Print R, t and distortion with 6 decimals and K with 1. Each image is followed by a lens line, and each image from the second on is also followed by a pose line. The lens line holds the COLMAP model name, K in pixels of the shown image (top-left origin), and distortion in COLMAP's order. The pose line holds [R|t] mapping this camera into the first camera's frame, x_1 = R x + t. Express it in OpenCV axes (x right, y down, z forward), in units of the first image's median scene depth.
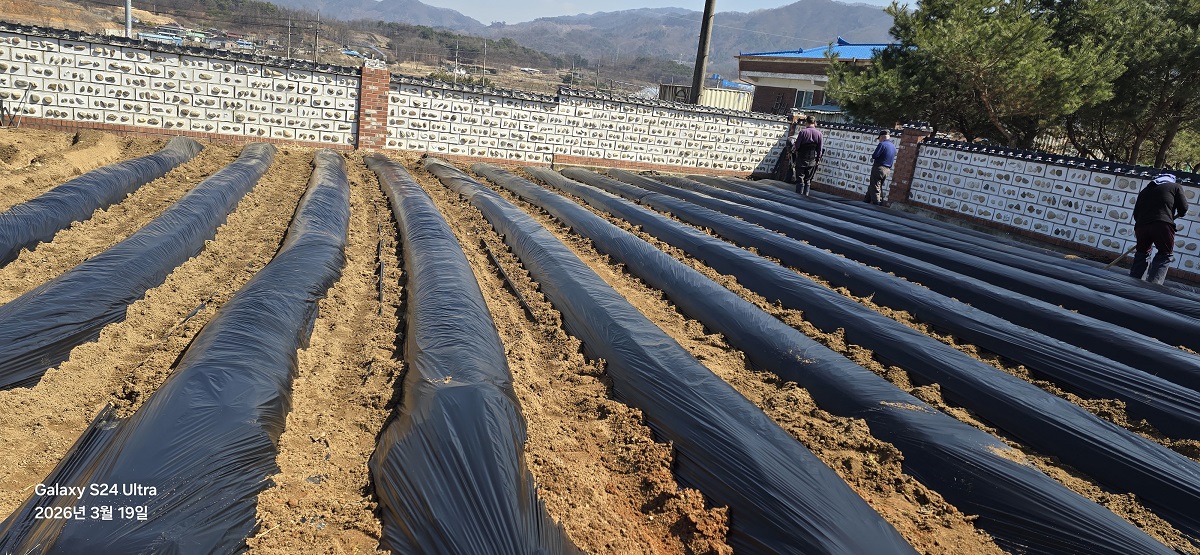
lens RADIAL K [[863.0, 0, 601.1], [0, 863.0, 288.7], [0, 0, 1]] dist [0.100219, -0.098147]
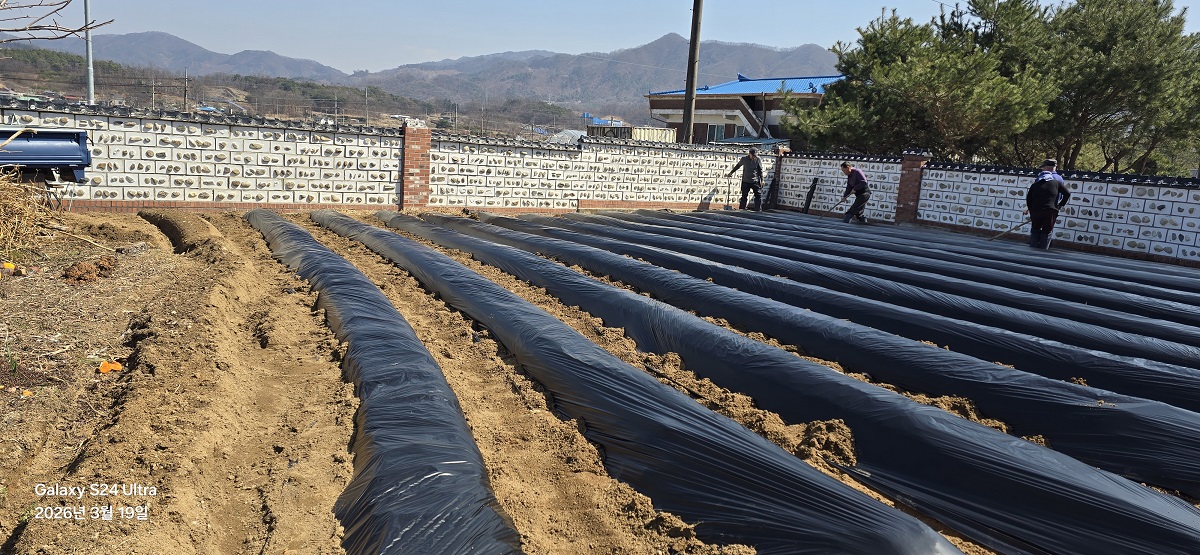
lens RADIAL K [[863.0, 0, 586.2], [0, 863.0, 283.2], [0, 0, 1]] dist [0.100219, -0.098147]
pose [[0.982780, -0.083584, 0.164795, -0.239469], [0.091402, 0.994993, -0.040432, -0.015521], [-0.160590, 0.054799, 0.985499, -0.007786]]
